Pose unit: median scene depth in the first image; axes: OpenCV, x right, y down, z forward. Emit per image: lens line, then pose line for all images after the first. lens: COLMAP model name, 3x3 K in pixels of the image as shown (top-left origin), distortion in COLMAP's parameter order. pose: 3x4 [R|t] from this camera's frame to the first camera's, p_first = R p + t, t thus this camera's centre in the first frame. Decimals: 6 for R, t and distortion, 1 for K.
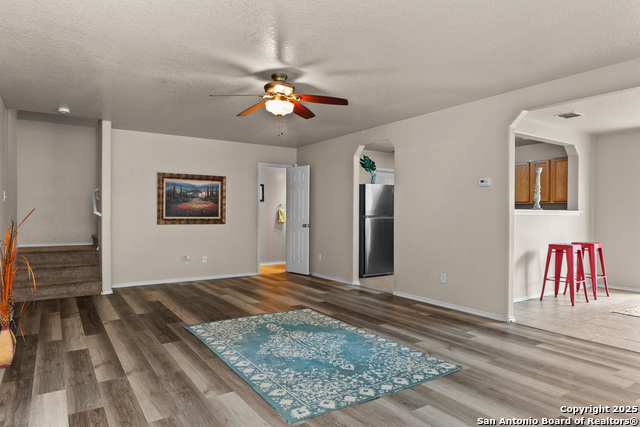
lens RADIAL K [[400.3, 0, 321.3], [0, 400.3, 210.9], [0, 0, 1]] dist [0.001051, 0.005833]
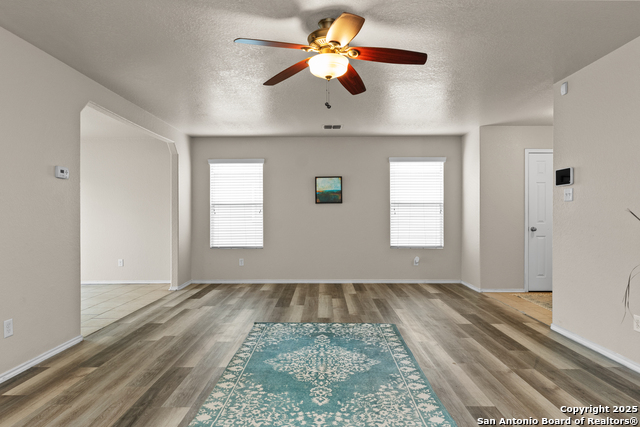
lens RADIAL K [[400.3, 0, 317.6], [0, 400.3, 214.3], [0, 0, 1]] dist [0.001051, 0.005833]
pose [[-0.822237, -0.000017, 0.569145, -0.550601], [-0.003883, 0.999977, -0.005581, 0.012242], [-0.569132, -0.006799, -0.822218, 1.774764]]
